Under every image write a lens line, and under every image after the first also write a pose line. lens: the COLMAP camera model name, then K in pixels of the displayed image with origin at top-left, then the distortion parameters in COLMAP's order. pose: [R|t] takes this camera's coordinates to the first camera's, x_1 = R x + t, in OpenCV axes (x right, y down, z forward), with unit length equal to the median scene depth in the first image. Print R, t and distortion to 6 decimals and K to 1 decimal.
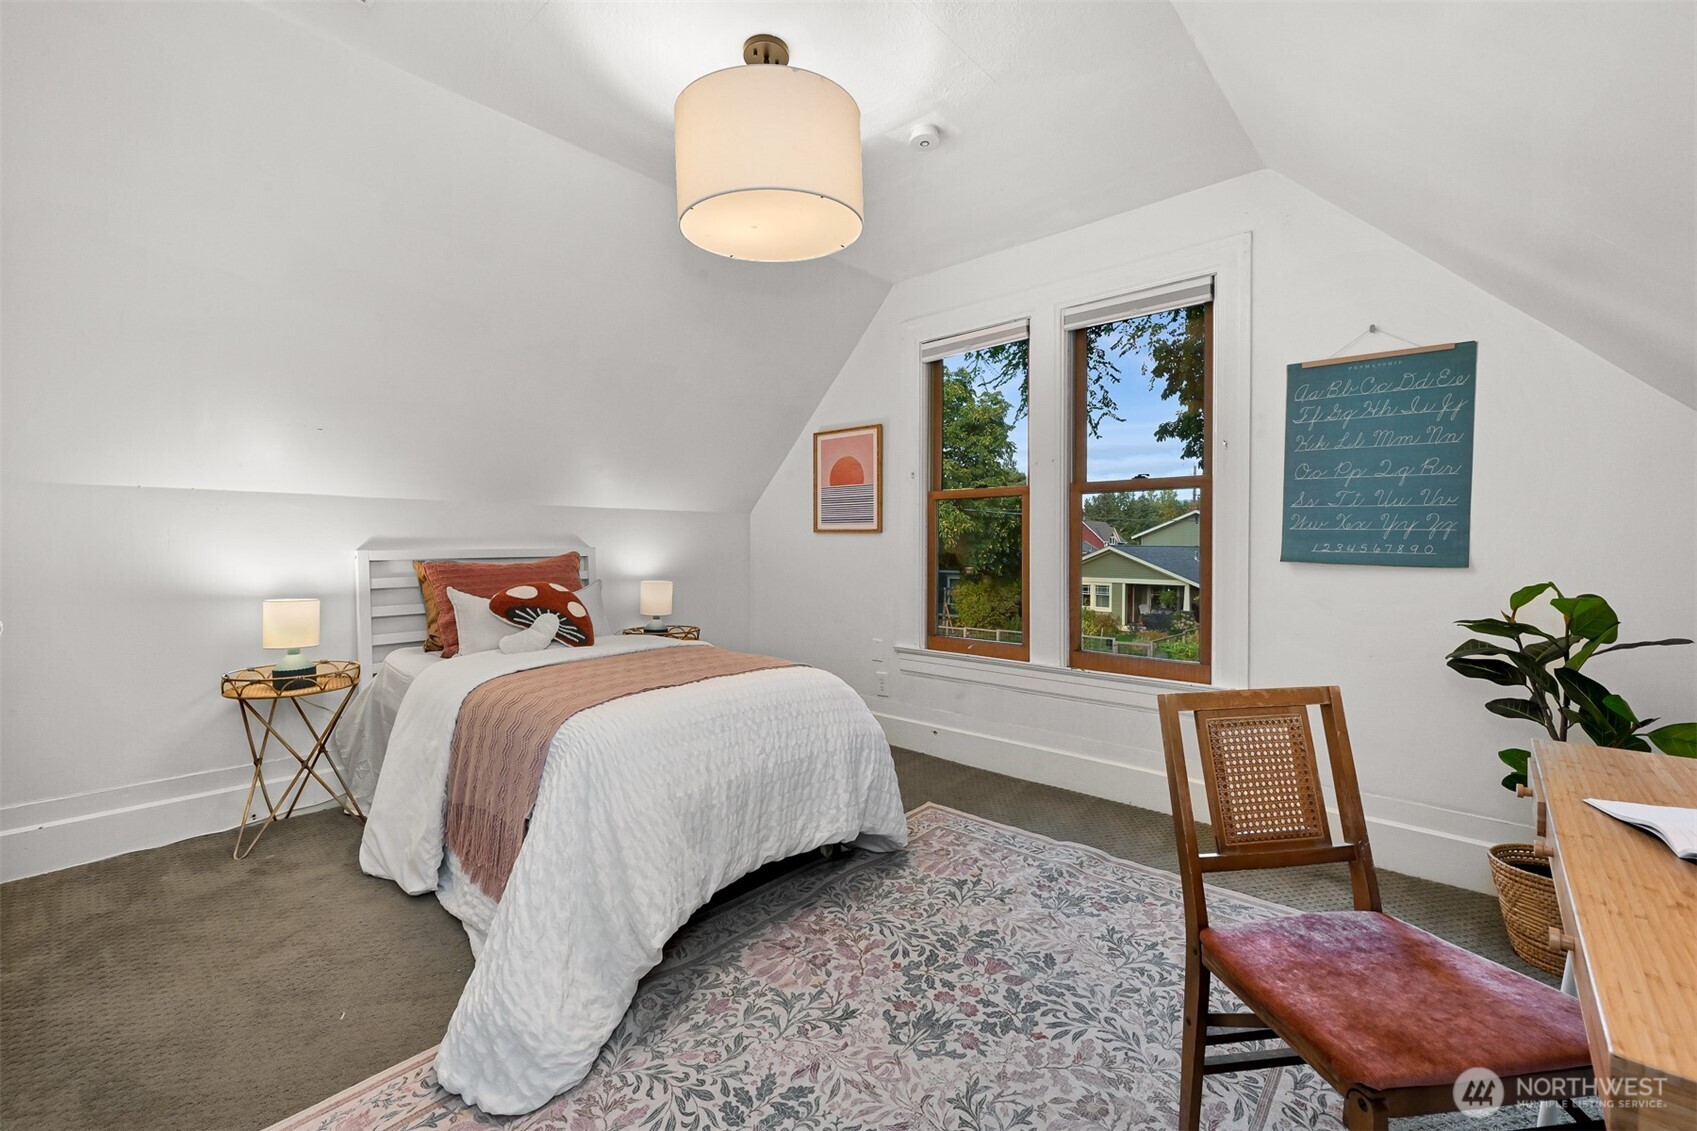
lens RADIAL K [[726.5, 0, 903.2], [0, 726.5, 553.8], [0, 0, 1]] dist [0.001494, -0.001388]
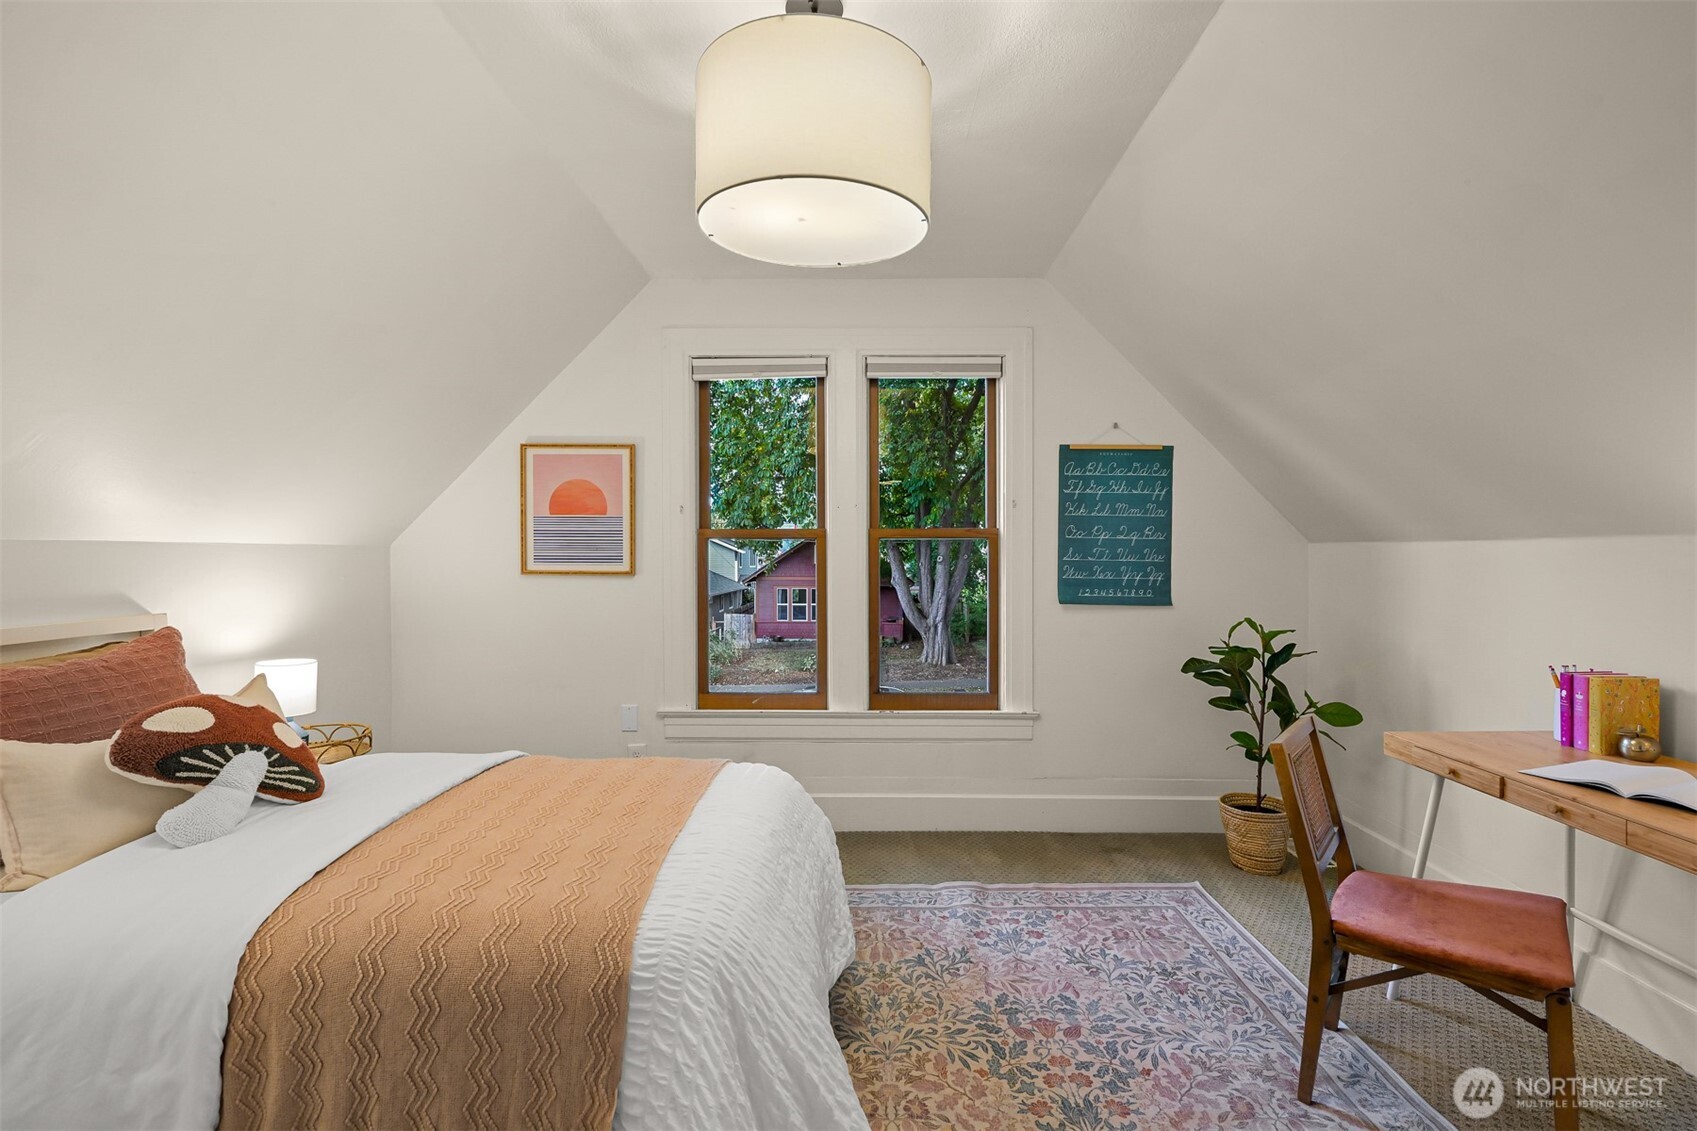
lens RADIAL K [[726.5, 0, 850.8], [0, 726.5, 559.3], [0, 0, 1]] dist [0.001494, -0.001388]
pose [[0.751733, -0.005905, 0.659441, -0.598562], [0.004884, 0.999982, 0.003387, -0.075653], [-0.659449, 0.000675, 0.751749, 0.330941]]
